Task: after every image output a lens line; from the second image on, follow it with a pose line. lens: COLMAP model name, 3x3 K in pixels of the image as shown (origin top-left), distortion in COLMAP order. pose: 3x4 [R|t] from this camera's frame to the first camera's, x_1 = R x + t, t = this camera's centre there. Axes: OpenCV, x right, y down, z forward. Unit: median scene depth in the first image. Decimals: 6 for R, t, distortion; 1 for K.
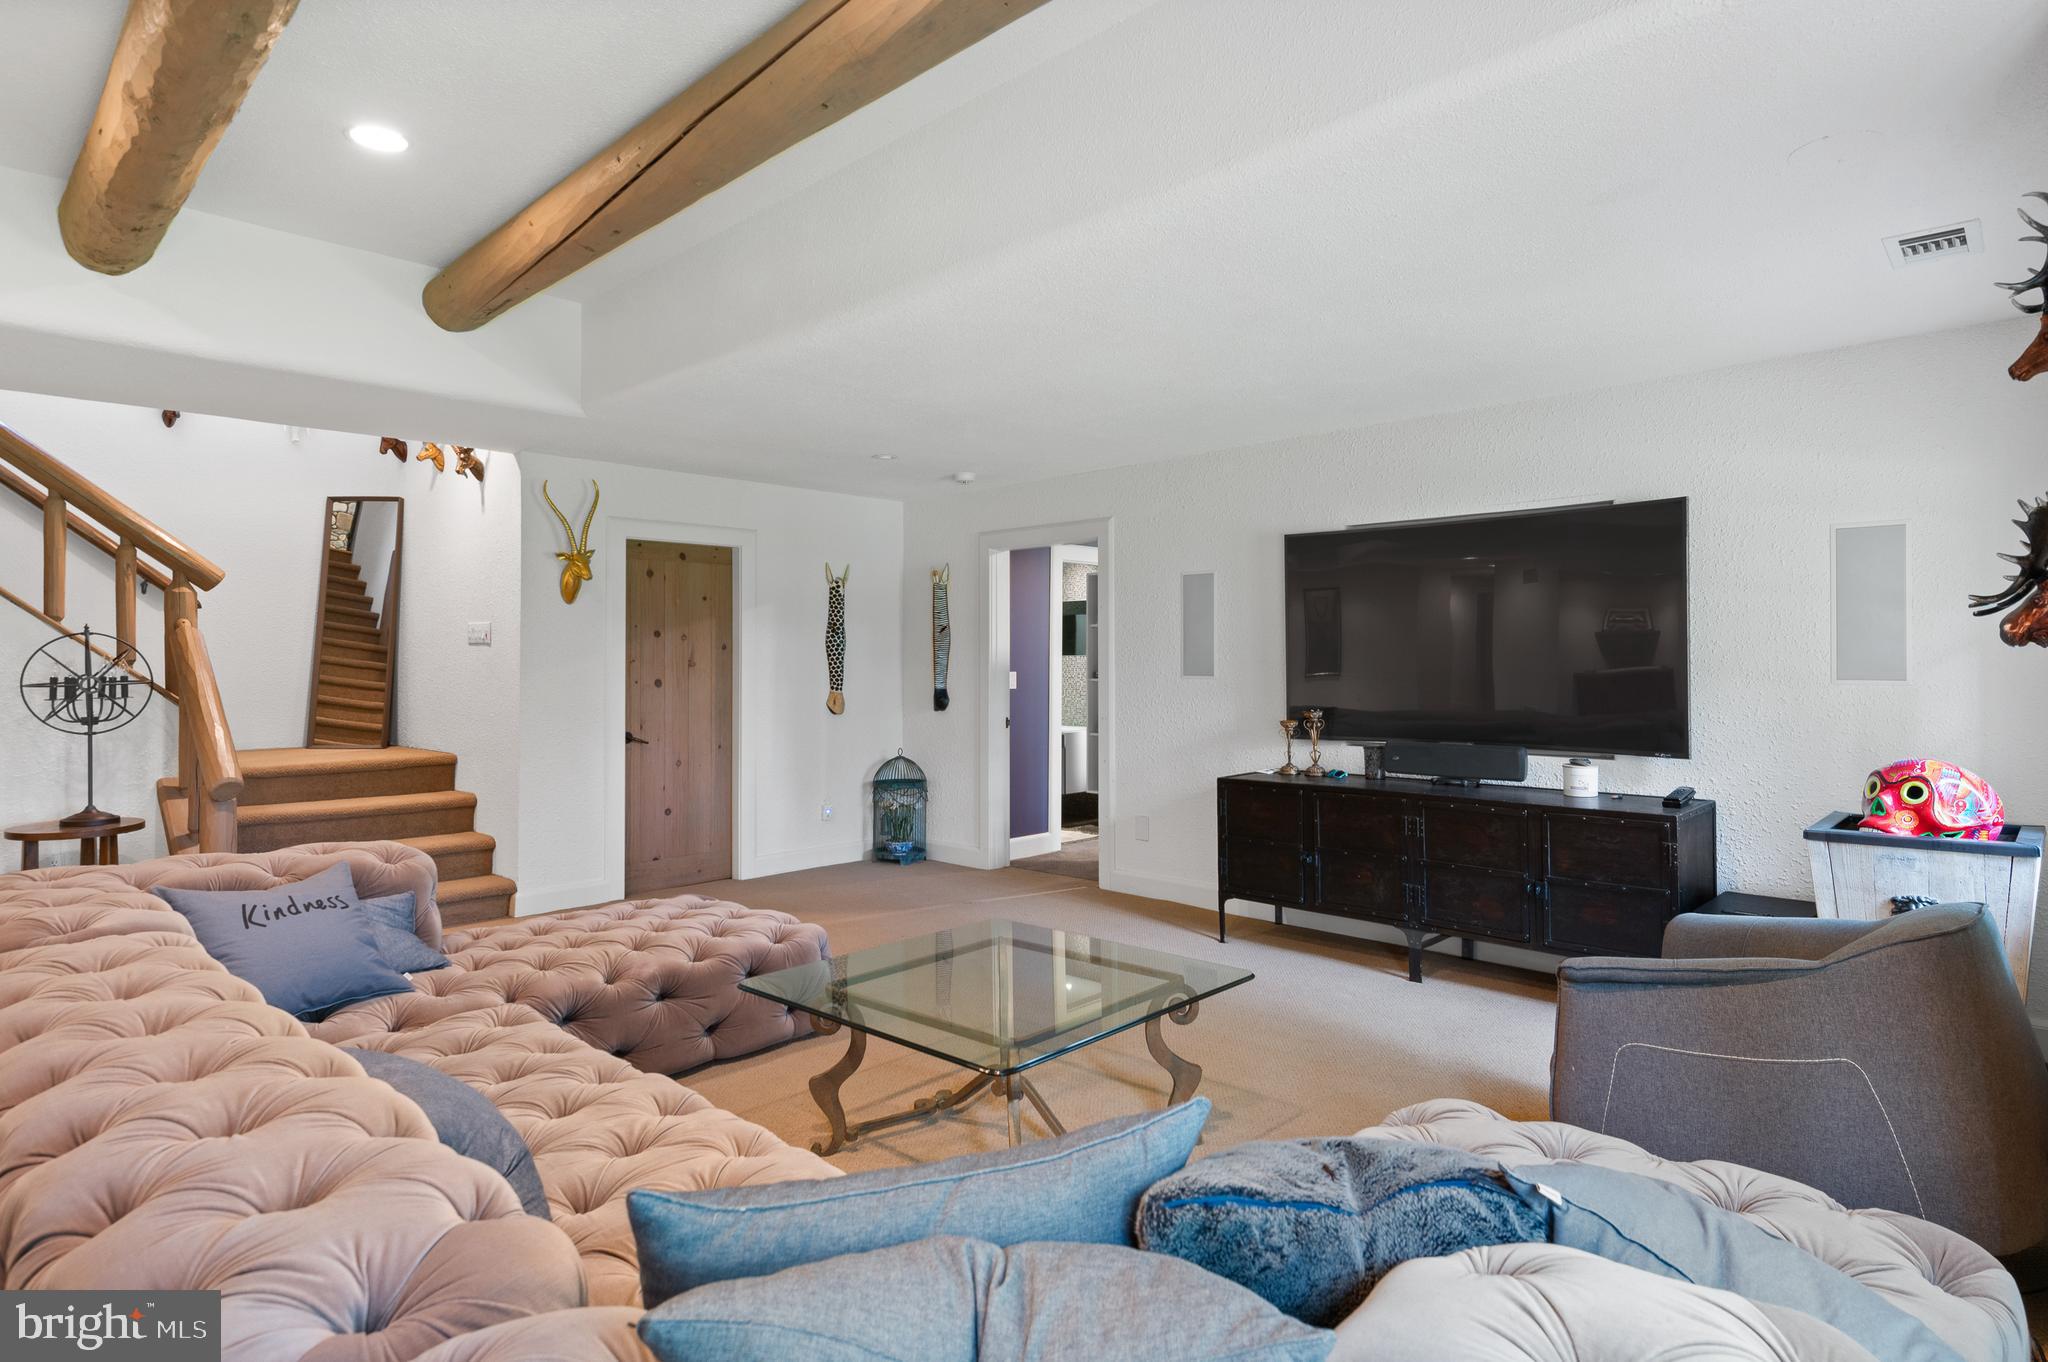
lens RADIAL K [[1079.6, 0, 1024.2], [0, 1079.6, 665.5], [0, 0, 1]] dist [-0.000415, 0.000074]
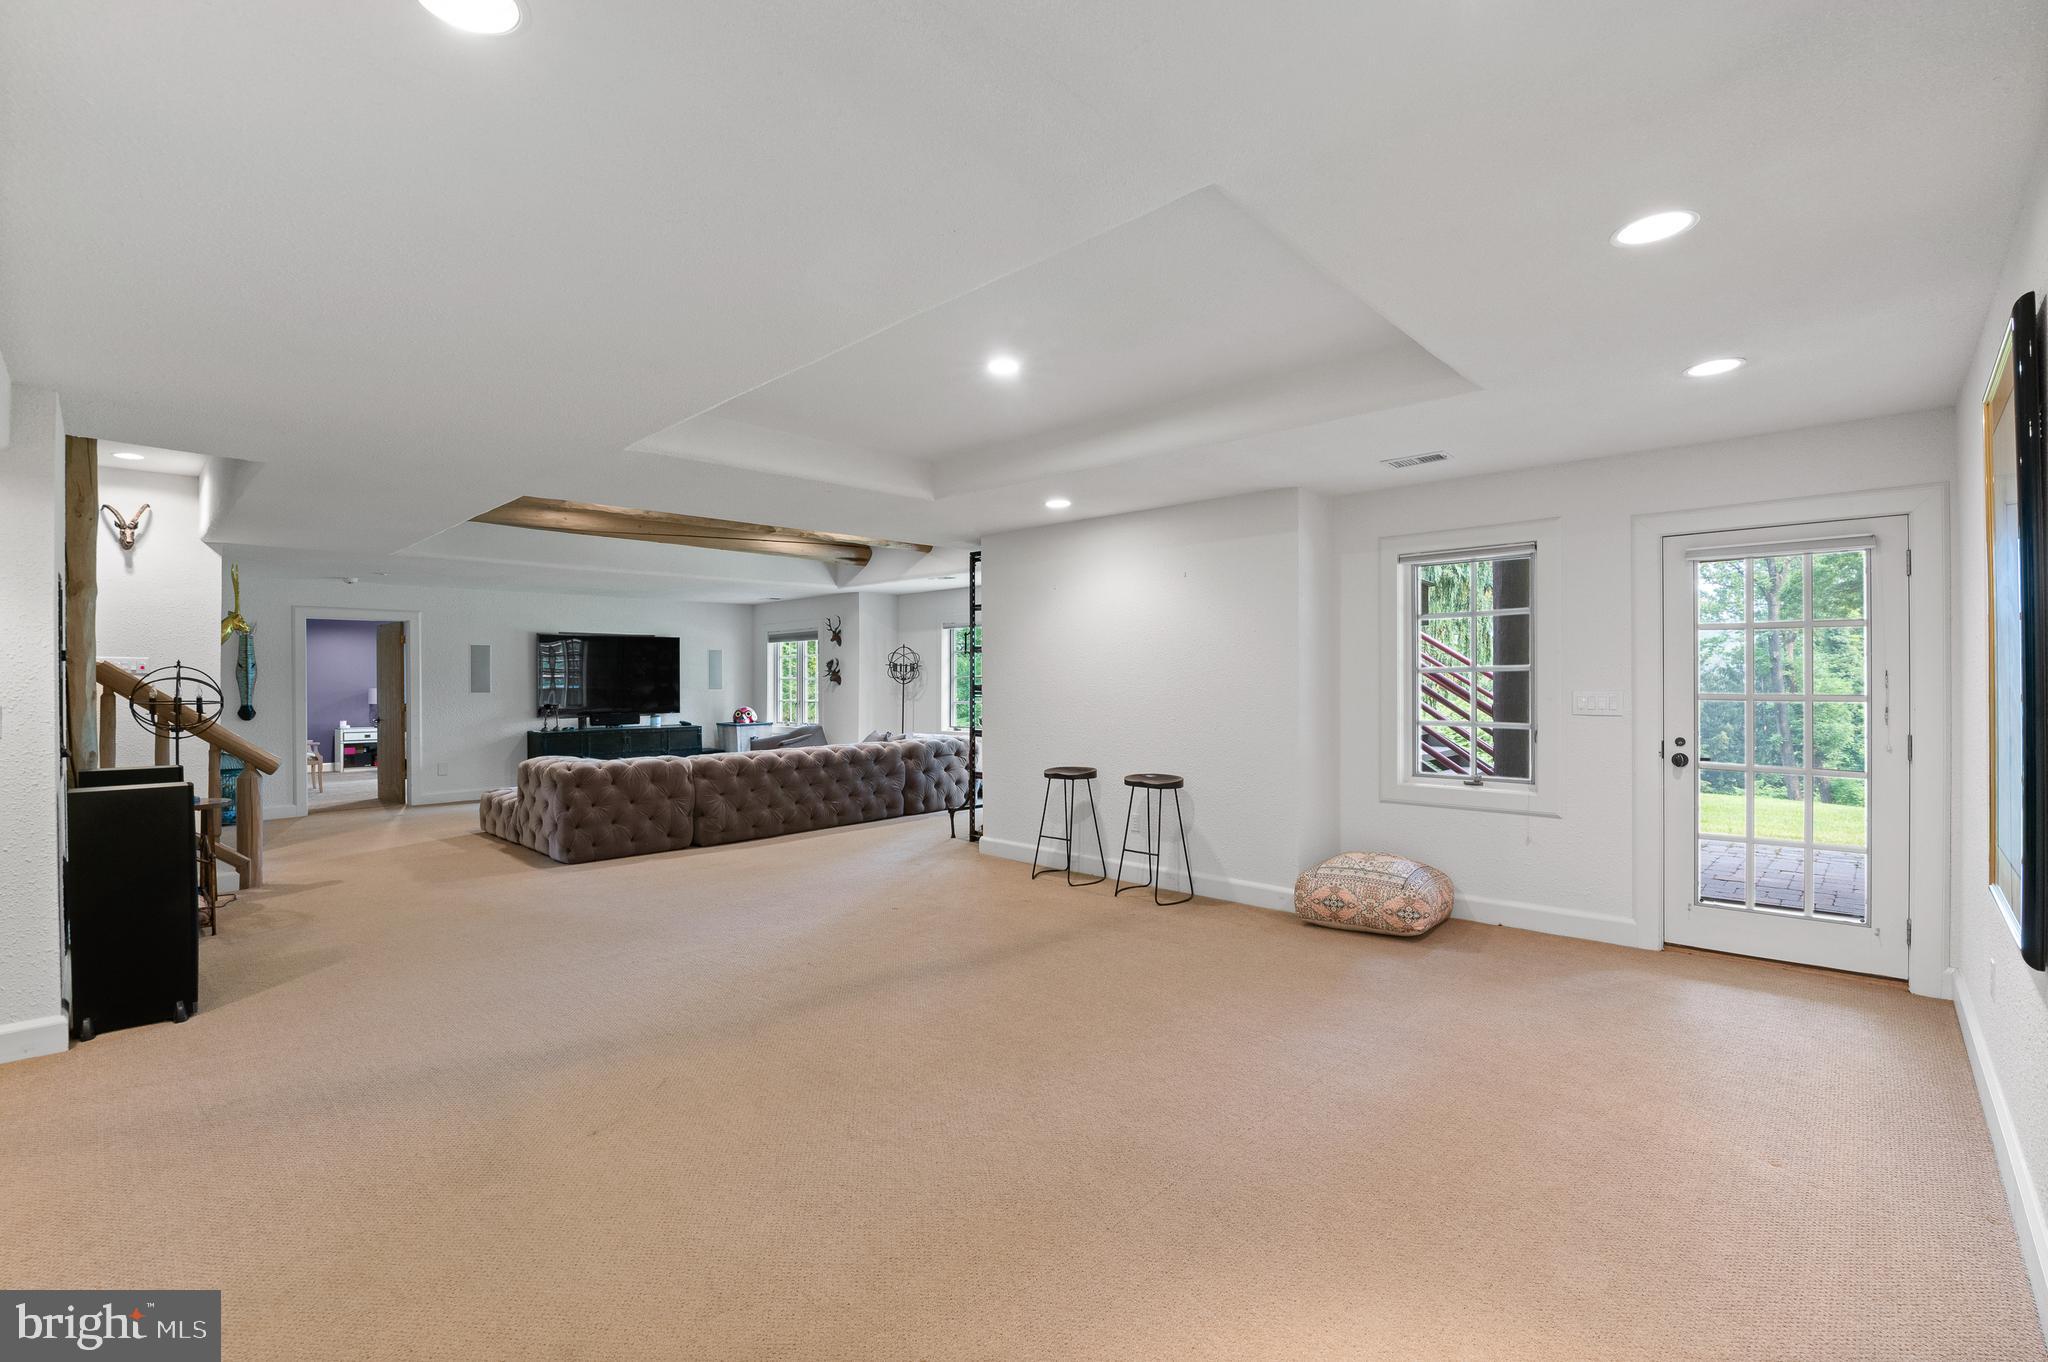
lens RADIAL K [[898.5, 0, 1028.7], [0, 898.5, 682.3], [0, 0, 1]] dist [-0.001616, -0.000178]
pose [[-0.004272, 0.002417, 0.999988, -2.126347], [0.016681, 0.999858, -0.002346, 0.012567], [-0.999852, 0.016671, -0.004312, -0.099446]]
